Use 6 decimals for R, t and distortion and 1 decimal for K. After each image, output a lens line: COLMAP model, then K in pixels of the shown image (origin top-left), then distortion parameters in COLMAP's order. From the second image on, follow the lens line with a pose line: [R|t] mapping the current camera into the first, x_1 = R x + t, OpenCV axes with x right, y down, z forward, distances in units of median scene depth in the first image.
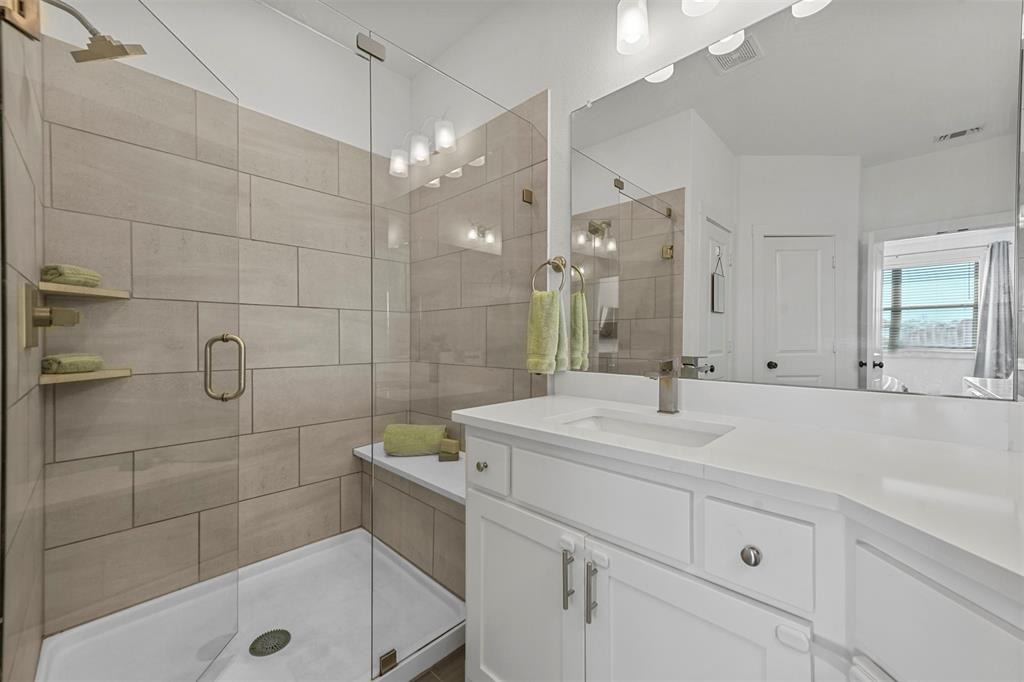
lens RADIAL K [[400.2, 0, 519.4], [0, 400.2, 338.4], [0, 0, 1]] dist [0.011028, 0.001209]
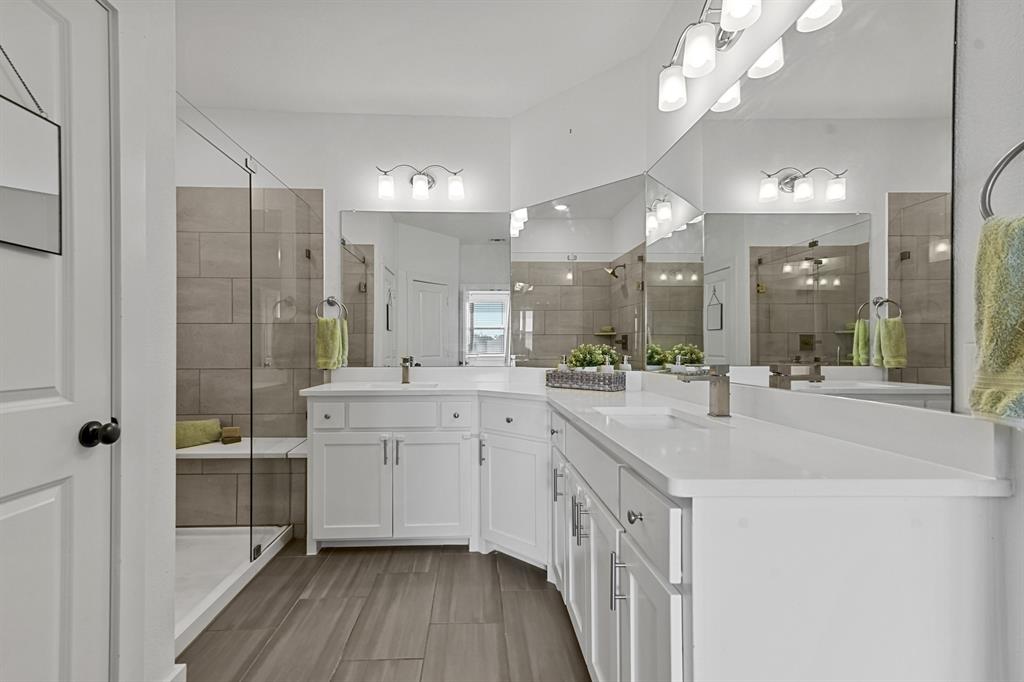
lens RADIAL K [[422.8, 0, 489.0], [0, 422.8, 349.5], [0, 0, 1]] dist [-0.000349, -0.000007]
pose [[0.693463, -0.004250, 0.720480, -0.654775], [0.003145, 0.999991, 0.002871, 0.005410], [-0.720485, 0.000275, 0.693470, -0.595639]]
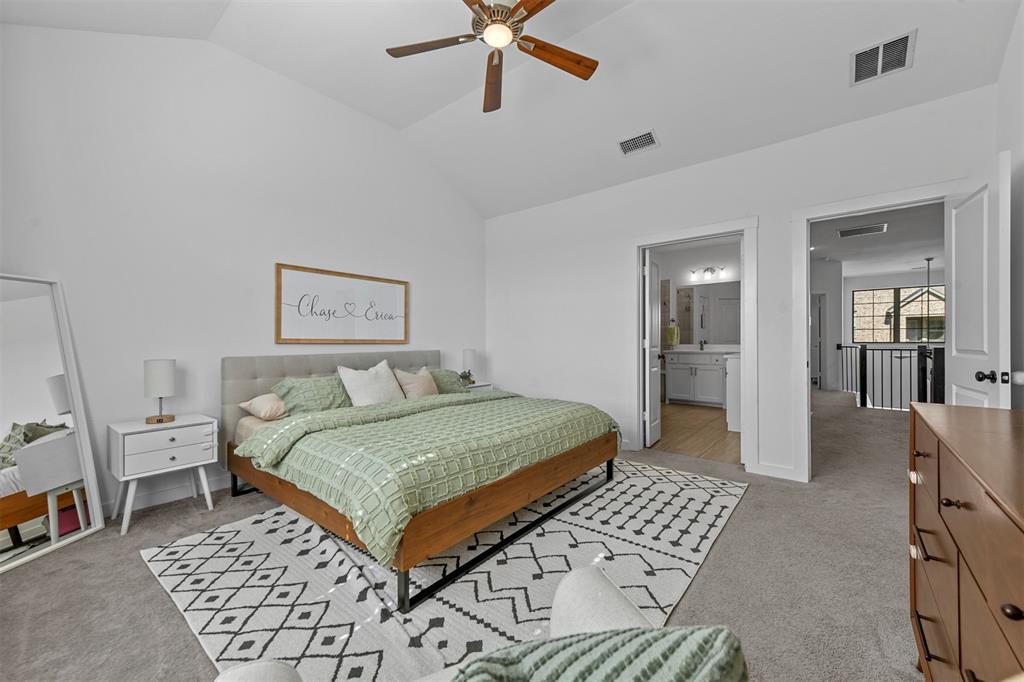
lens RADIAL K [[400.2, 0, 512.1], [0, 400.2, 341.0], [0, 0, 1]] dist [0.011028, 0.001209]
pose [[0.997627, -0.010108, 0.068099, -1.864497], [0.009884, 0.999945, 0.003620, 0.010357], [-0.068131, -0.002938, 0.997672, -3.089050]]
